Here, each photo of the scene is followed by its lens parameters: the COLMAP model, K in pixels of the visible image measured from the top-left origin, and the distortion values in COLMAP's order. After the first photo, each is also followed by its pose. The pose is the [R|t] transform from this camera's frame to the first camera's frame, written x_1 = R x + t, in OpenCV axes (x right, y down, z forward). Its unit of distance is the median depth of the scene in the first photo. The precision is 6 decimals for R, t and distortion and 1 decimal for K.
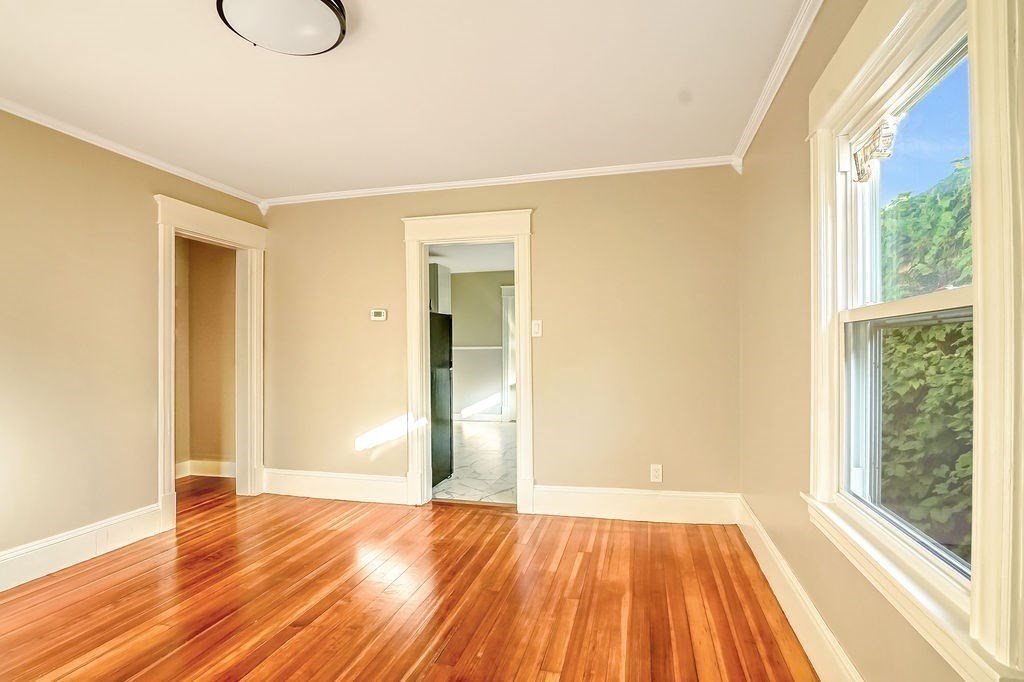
lens RADIAL K [[506.6, 0, 485.6], [0, 506.6, 344.8], [0, 0, 1]] dist [-0.019500, -0.000587]
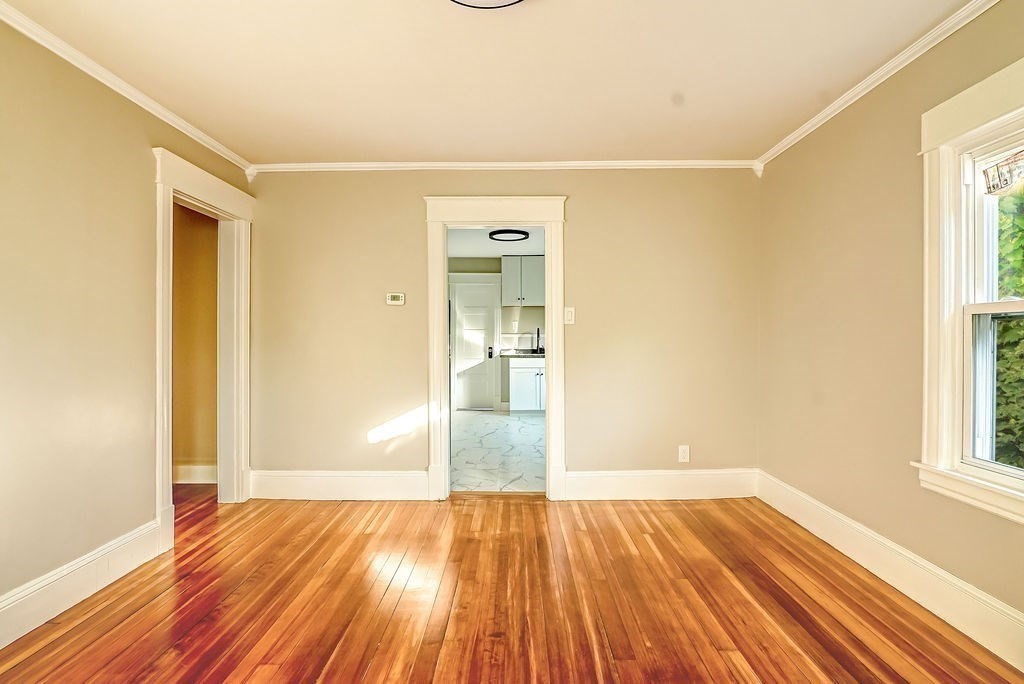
lens RADIAL K [[506.6, 0, 486.2], [0, 506.6, 334.9], [0, 0, 1]] dist [-0.019500, -0.000587]
pose [[0.972457, 0.005483, 0.233019, -0.299247], [-0.006580, 0.999971, 0.003933, 0.002821], [-0.232991, -0.005358, 0.972464, 0.062998]]
